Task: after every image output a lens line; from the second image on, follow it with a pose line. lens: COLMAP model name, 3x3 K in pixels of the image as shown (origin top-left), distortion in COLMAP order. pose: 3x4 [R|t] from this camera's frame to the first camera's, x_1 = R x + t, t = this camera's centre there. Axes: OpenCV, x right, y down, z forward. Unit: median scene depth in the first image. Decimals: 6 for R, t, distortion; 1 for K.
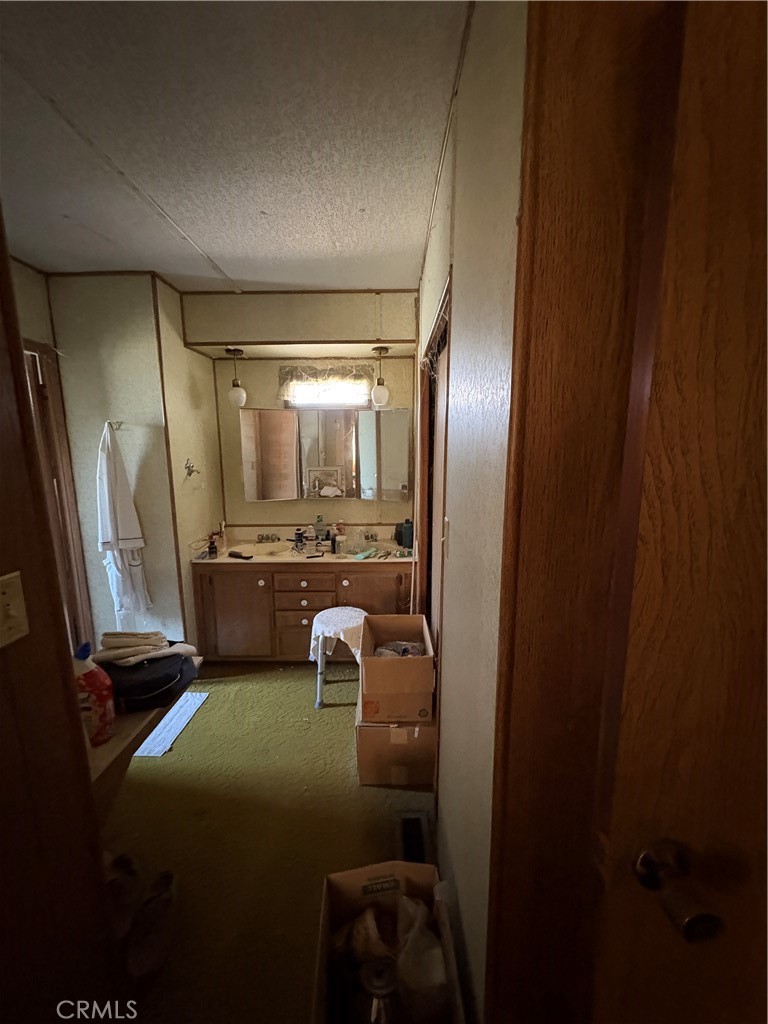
lens RADIAL K [[409.5, 0, 385.4], [0, 409.5, 514.5], [0, 0, 1]] dist [0.004066, -0.000309]
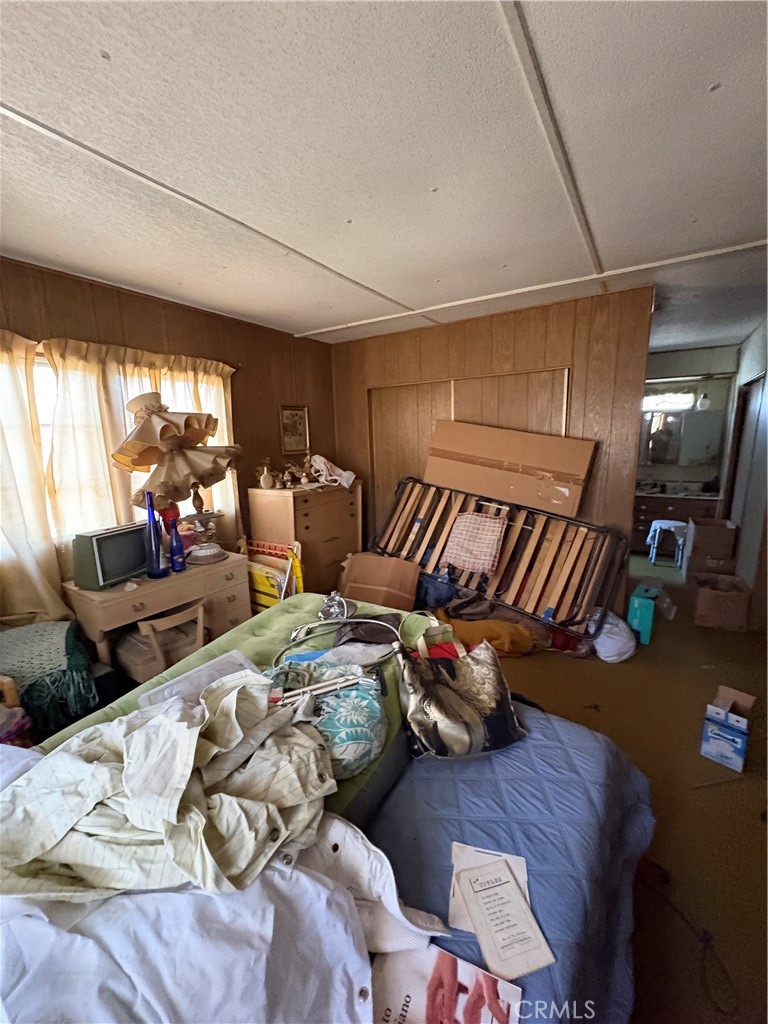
lens RADIAL K [[409.5, 0, 385.3], [0, 409.5, 512.0], [0, 0, 1]] dist [0.004066, -0.000309]
pose [[0.845120, 0.091171, -0.526744, -0.200724], [-0.075548, 0.995829, 0.051151, 0.178721], [0.529211, -0.003434, 0.848483, -1.201455]]
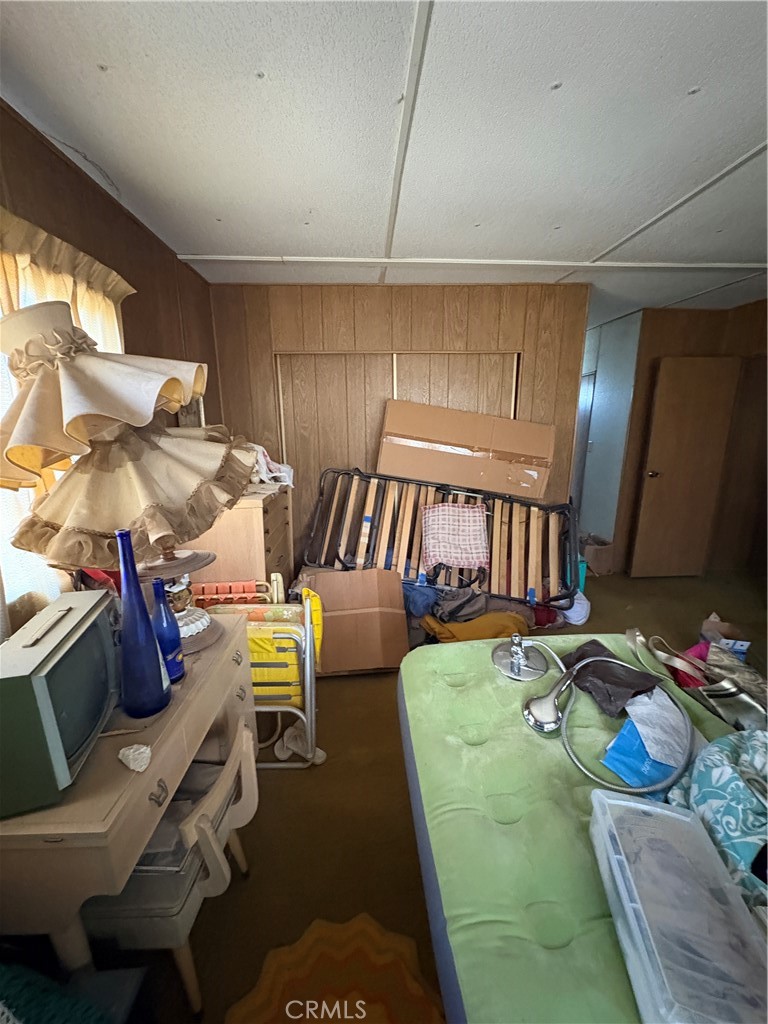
lens RADIAL K [[409.5, 0, 383.9], [0, 409.5, 511.3], [0, 0, 1]] dist [0.004066, -0.000309]
pose [[0.998566, -0.005290, 0.053263, -1.364372], [0.002050, 0.998154, 0.060694, 0.174438], [-0.053486, -0.060498, 0.996734, -1.067439]]
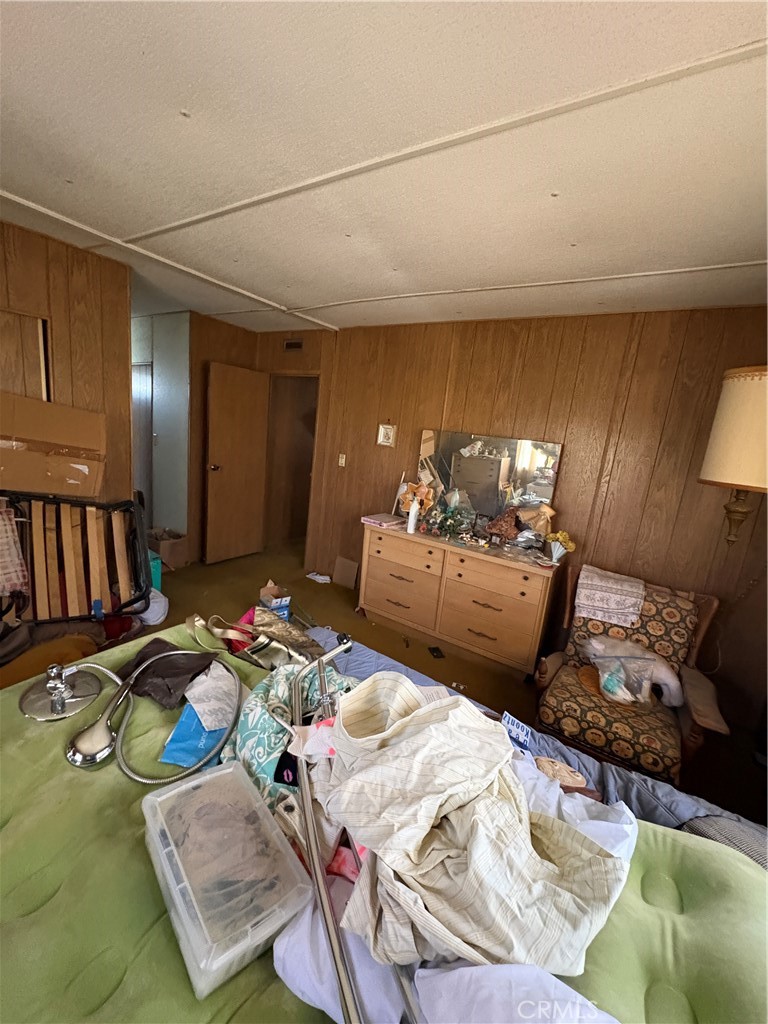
lens RADIAL K [[409.5, 0, 381.5], [0, 409.5, 512.0], [0, 0, 1]] dist [0.004066, -0.000309]
pose [[0.547772, -0.098143, 0.830851, -1.288593], [0.033343, 0.994868, 0.095534, 0.173778], [-0.835963, -0.024627, 0.548233, -1.095652]]
